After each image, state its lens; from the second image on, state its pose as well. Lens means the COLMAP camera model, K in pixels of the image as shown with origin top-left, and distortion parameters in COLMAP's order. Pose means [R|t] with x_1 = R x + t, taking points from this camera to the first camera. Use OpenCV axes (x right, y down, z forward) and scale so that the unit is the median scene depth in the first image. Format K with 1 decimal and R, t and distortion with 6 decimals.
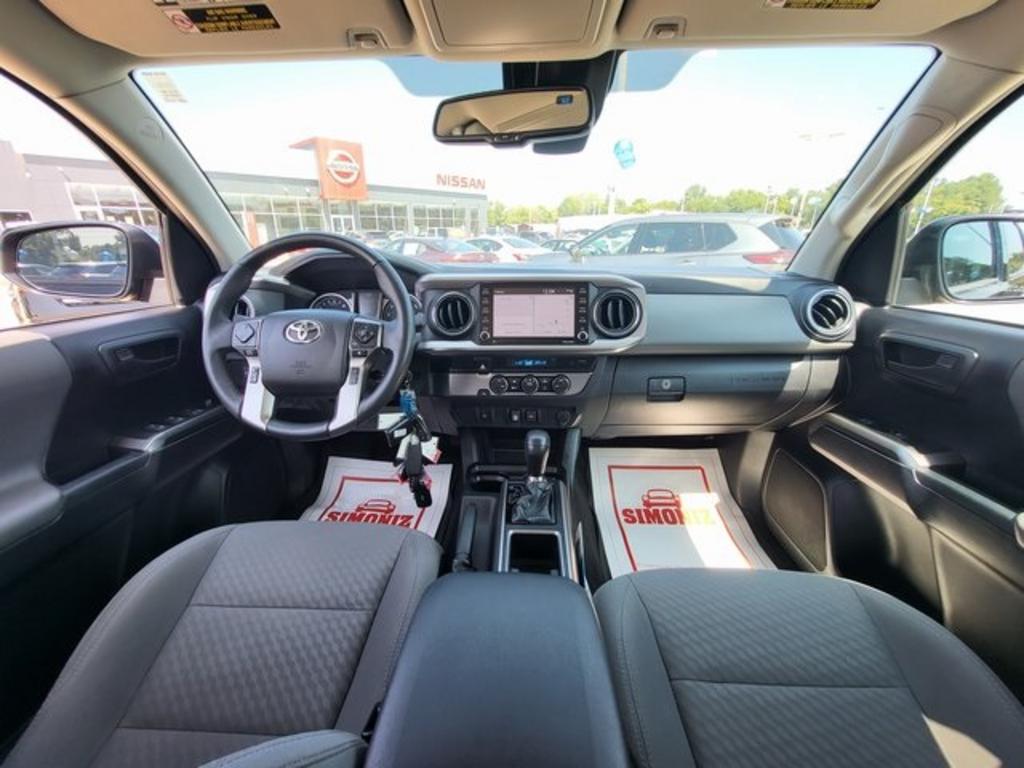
lens RADIAL K [[408.9, 0, 506.6], [0, 408.9, 389.3], [0, 0, 1]] dist [-0.006538, -0.000823]
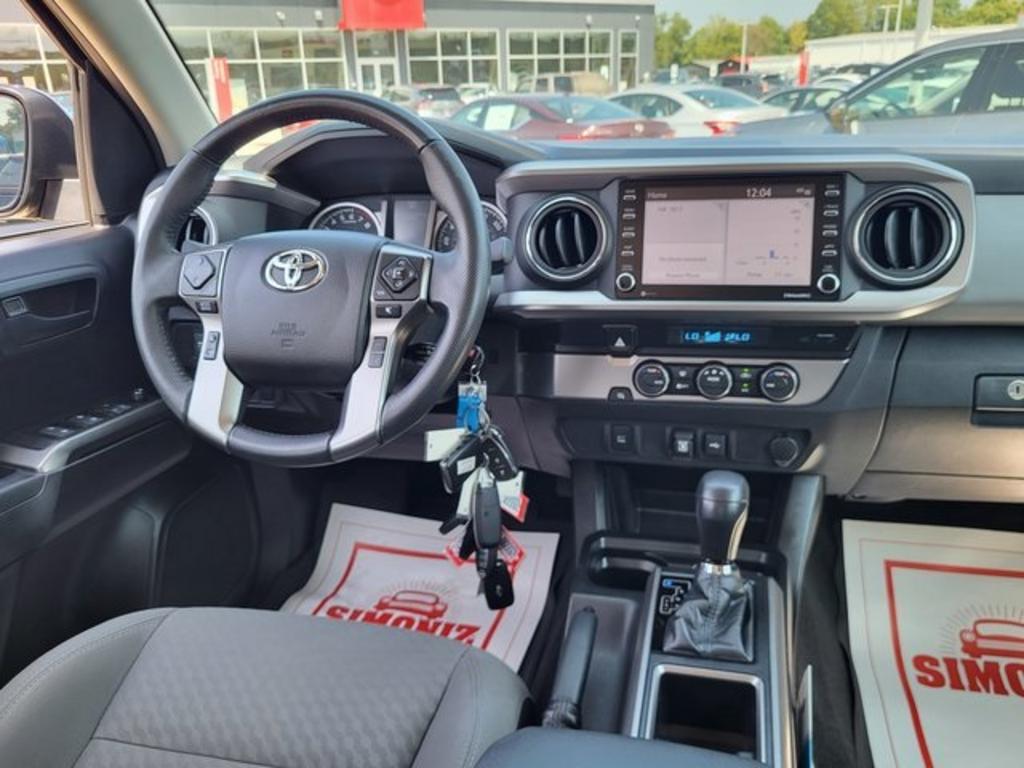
lens RADIAL K [[817.8, 0, 515.6], [0, 817.8, 386.5], [0, 0, 1]] dist [0.007165, -0.006320]
pose [[0.978820, 0.033296, -0.201999, 0.022372], [-0.035346, 0.999354, -0.006550, 0.011016], [0.201651, 0.013552, 0.979364, -0.024553]]
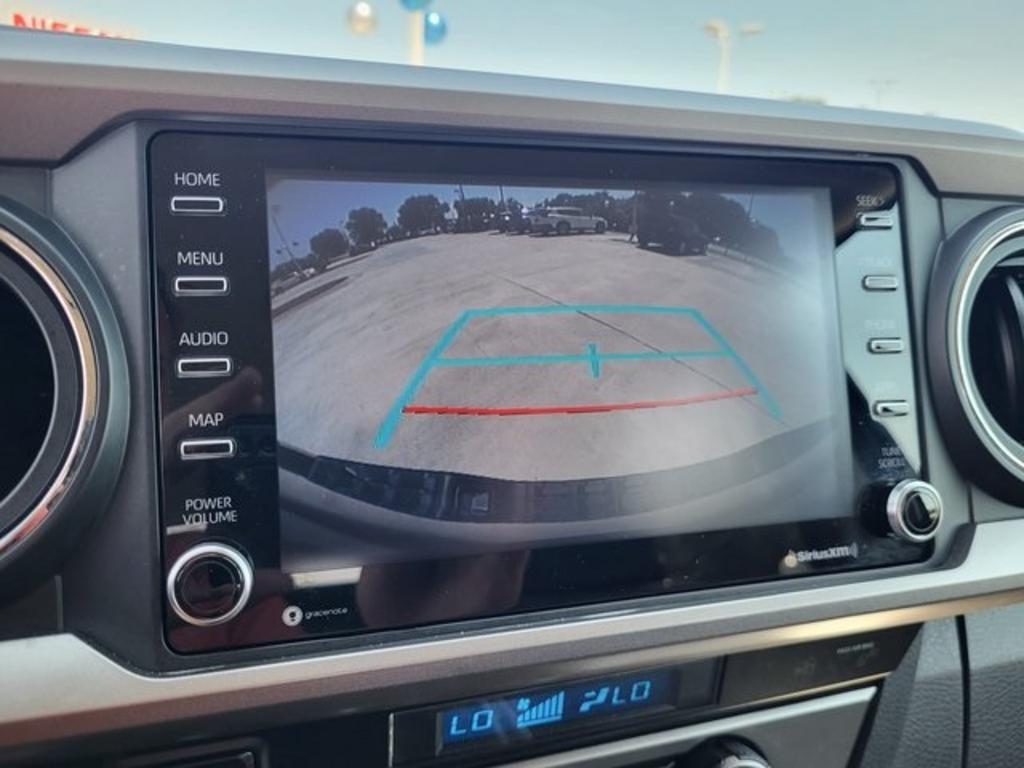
lens RADIAL K [[817.8, 0, 508.6], [0, 817.8, 378.6], [0, 0, 1]] dist [0.007165, -0.006320]
pose [[0.942751, -0.039351, 0.331168, -0.045524], [0.066886, 0.995148, -0.072158, -0.157734], [-0.326722, 0.090177, 0.940809, 0.727106]]
